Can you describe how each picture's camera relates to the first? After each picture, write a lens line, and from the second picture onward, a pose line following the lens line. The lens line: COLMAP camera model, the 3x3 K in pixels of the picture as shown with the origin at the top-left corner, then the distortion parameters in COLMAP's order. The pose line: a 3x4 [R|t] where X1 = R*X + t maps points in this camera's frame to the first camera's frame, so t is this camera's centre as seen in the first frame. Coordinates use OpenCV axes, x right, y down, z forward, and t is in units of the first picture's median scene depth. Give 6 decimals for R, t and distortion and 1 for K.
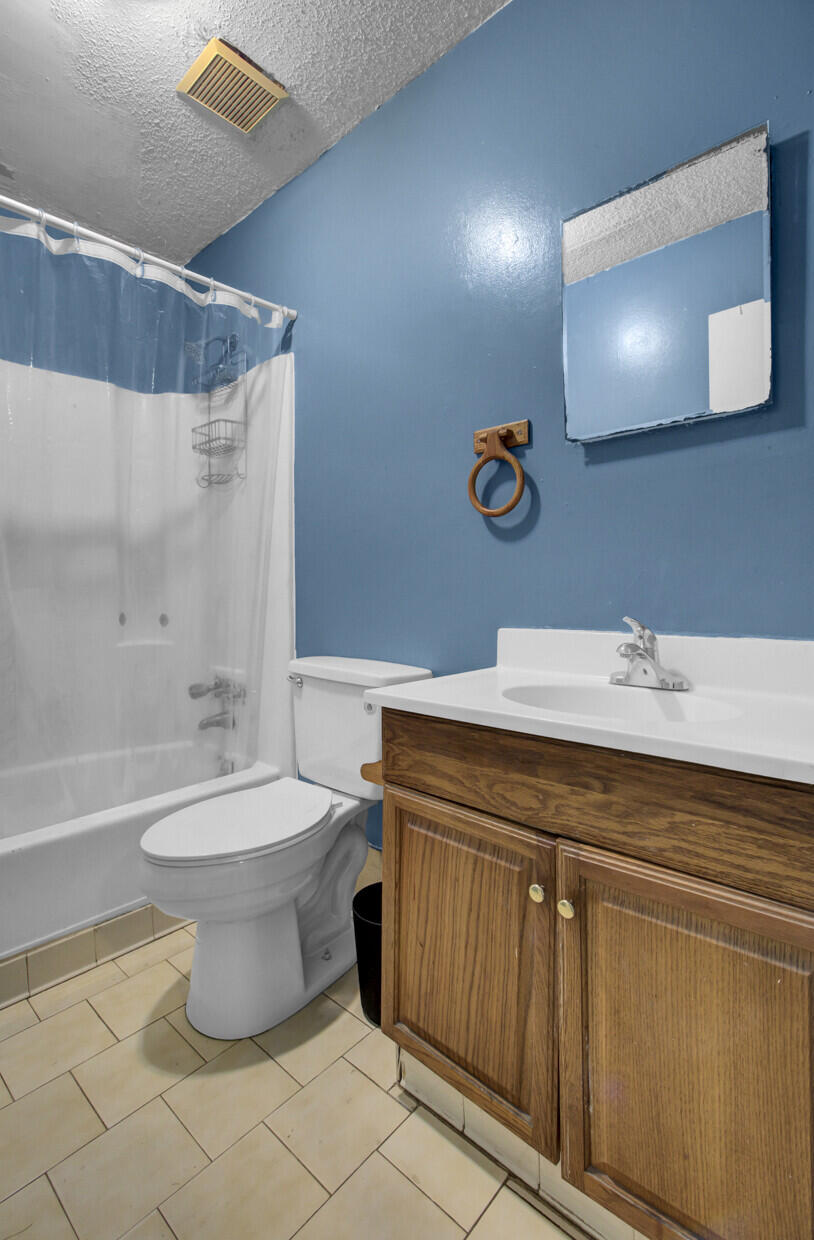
lens RADIAL K [[594.7, 0, 414.4], [0, 594.7, 587.6], [0, 0, 1]] dist [-0.003455, 0.000591]
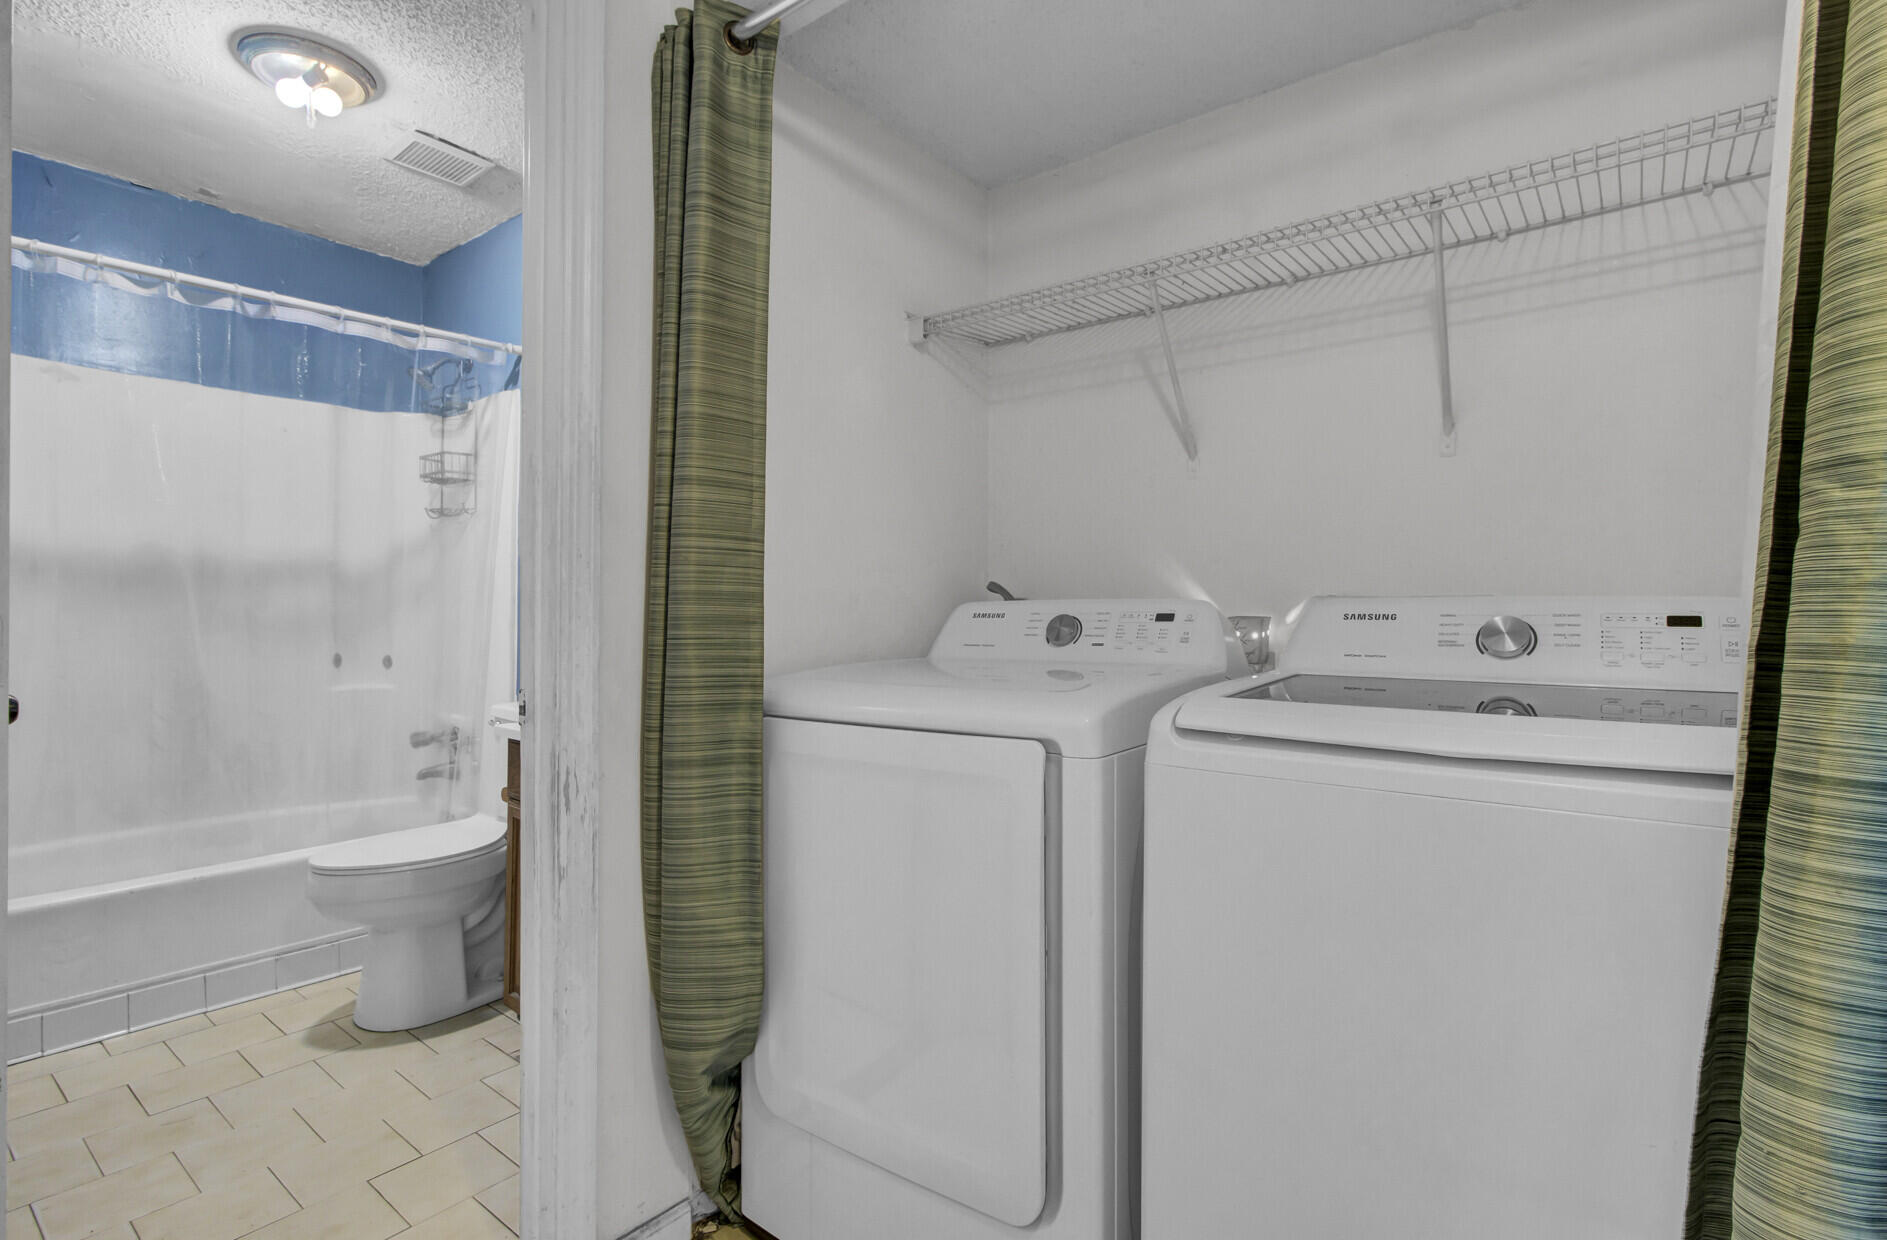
lens RADIAL K [[886.3, 0, 947.5], [0, 886.3, 606.1], [0, 0, 1]] dist [-0.008616, 0.000243]
pose [[0.996927, 0.018512, 0.076113, 0.528332], [-0.017762, 0.999787, -0.010521, -0.051618], [-0.076291, 0.009137, 0.997044, -0.666457]]
